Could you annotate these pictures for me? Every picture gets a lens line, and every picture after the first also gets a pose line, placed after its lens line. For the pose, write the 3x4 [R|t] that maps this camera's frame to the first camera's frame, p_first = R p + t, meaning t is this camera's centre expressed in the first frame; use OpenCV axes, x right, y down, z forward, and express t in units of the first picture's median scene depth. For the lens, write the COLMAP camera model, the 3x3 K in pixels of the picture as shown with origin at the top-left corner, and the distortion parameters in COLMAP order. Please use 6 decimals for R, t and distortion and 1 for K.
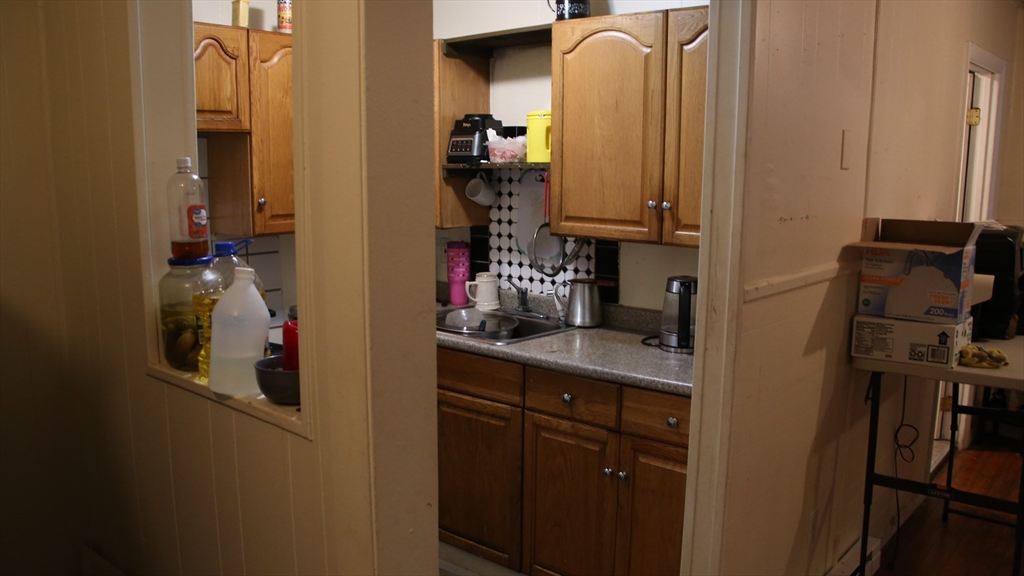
lens RADIAL K [[824.1, 0, 509.2], [0, 824.1, 293.3], [0, 0, 1]] dist [-0.161894, 0.134058]
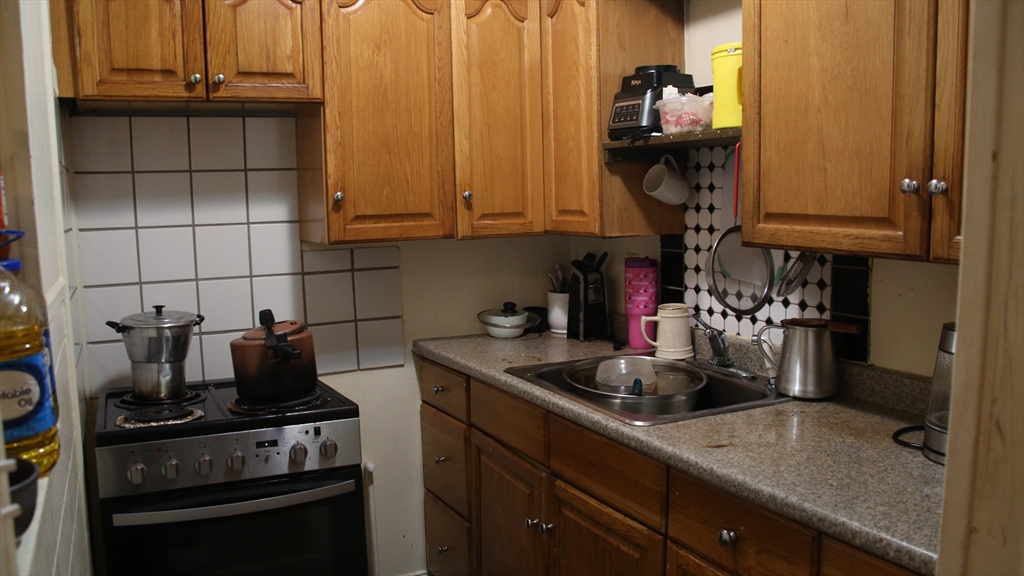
lens RADIAL K [[824.1, 0, 509.2], [0, 824.1, 293.3], [0, 0, 1]] dist [-0.161894, 0.134058]
pose [[0.925871, 0.026741, -0.376893, 0.112840], [-0.038529, 0.998975, -0.023773, -0.014243], [0.375871, 0.036532, 0.925952, 0.369644]]
